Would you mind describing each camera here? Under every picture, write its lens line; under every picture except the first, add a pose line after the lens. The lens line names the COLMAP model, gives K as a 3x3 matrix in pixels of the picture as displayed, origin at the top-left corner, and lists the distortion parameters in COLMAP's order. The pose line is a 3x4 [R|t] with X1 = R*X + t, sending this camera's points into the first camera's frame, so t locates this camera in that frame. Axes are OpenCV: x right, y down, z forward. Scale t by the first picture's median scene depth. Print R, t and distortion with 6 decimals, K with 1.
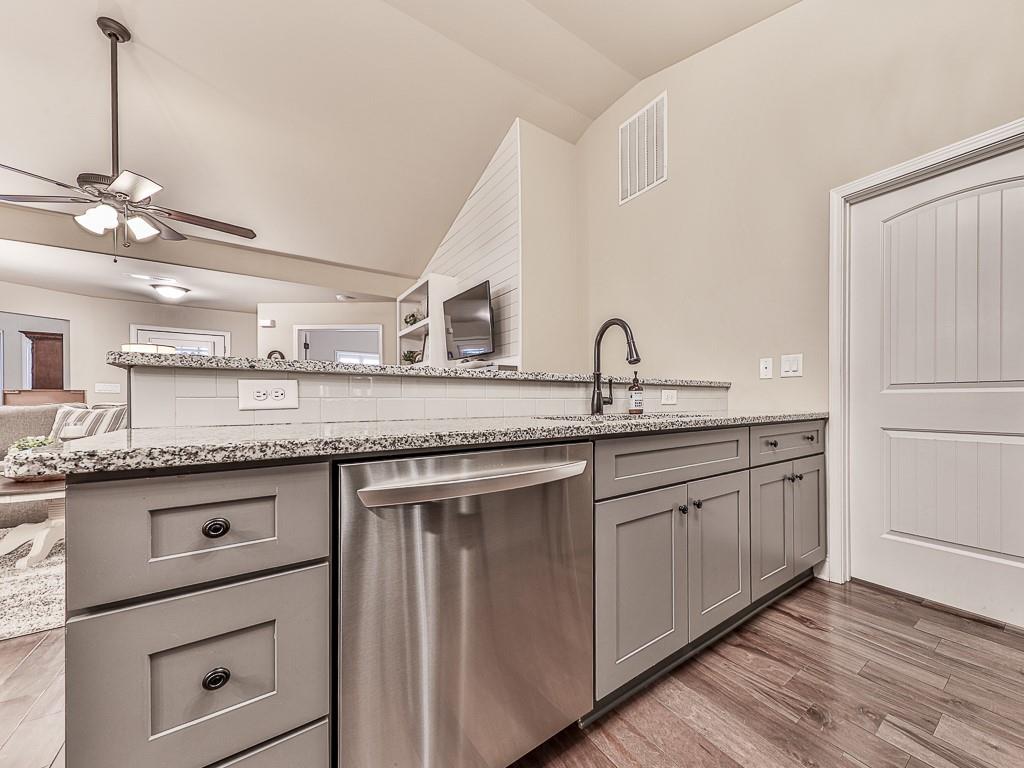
lens RADIAL K [[399.3, 0, 535.9], [0, 399.3, 404.0], [0, 0, 1]] dist [0.005664, -0.001254]
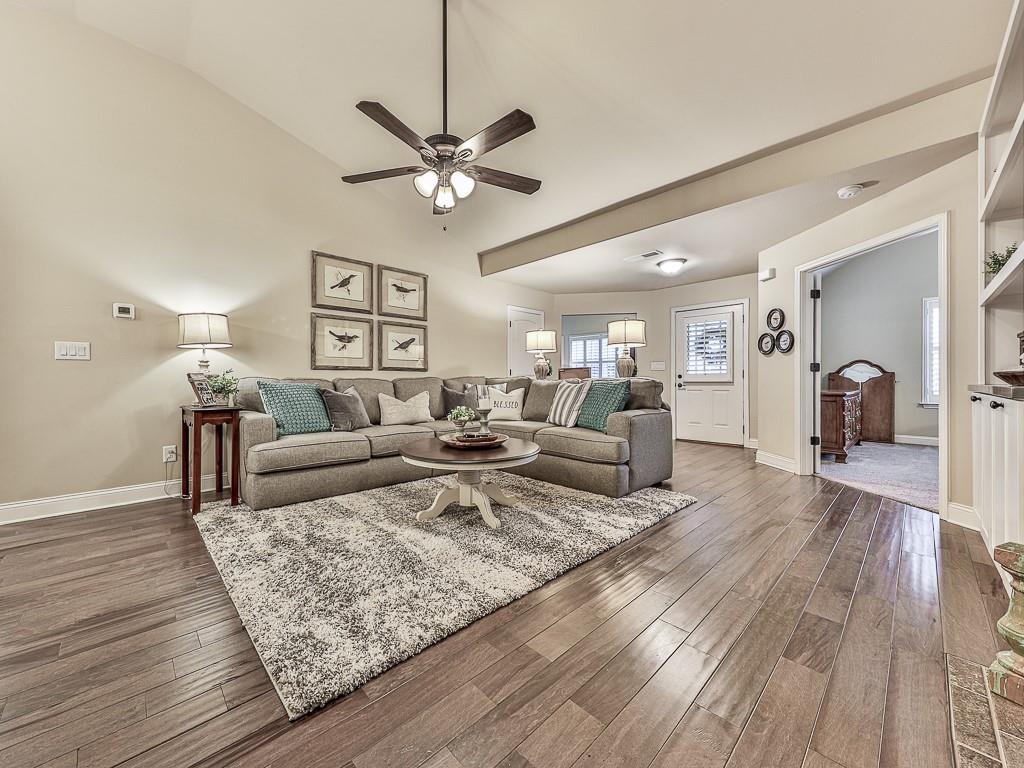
lens RADIAL K [[399.3, 0, 514.9], [0, 399.3, 380.1], [0, 0, 1]] dist [0.005664, -0.001254]
pose [[0.227953, 0.003745, -0.973665, -0.042241], [-0.007552, 0.999969, 0.002078, 0.000222], [0.973643, 0.006879, 0.227975, 0.395022]]
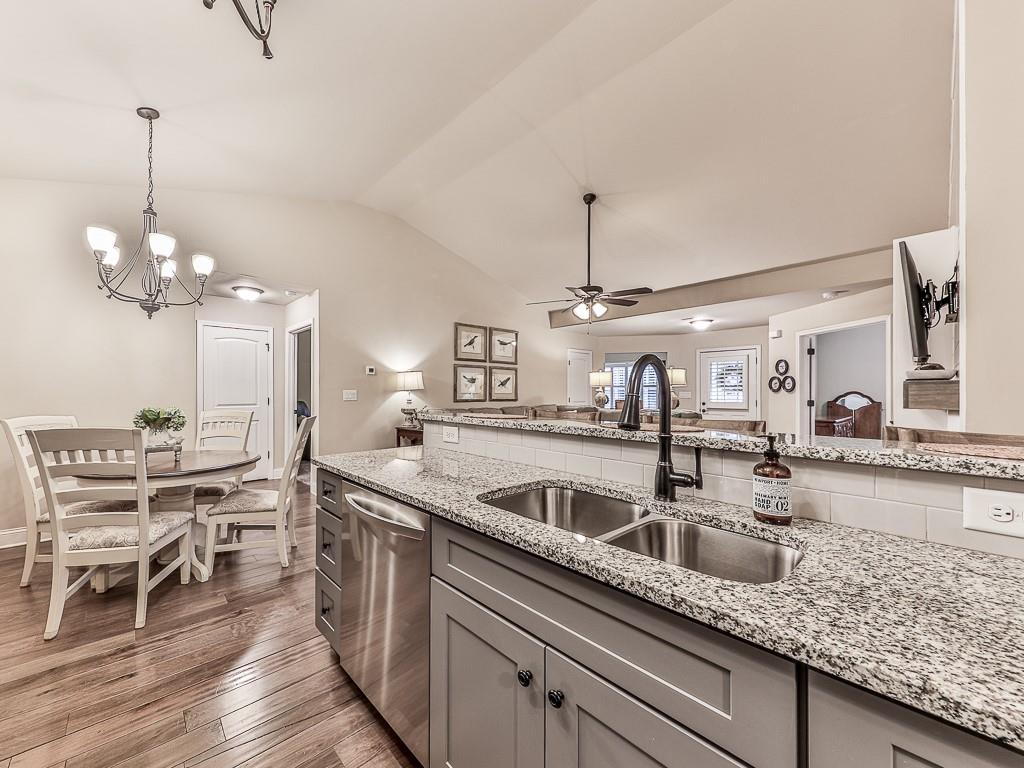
lens RADIAL K [[369.2, 0, 506.8], [0, 369.2, 395.0], [0, 0, 1]] dist [-0.000625, -0.000239]
pose [[0.161106, -0.000528, -0.986937, 0.182670], [-0.011463, 0.999931, -0.002406, -0.035486], [0.986871, 0.011701, 0.161089, 0.168816]]
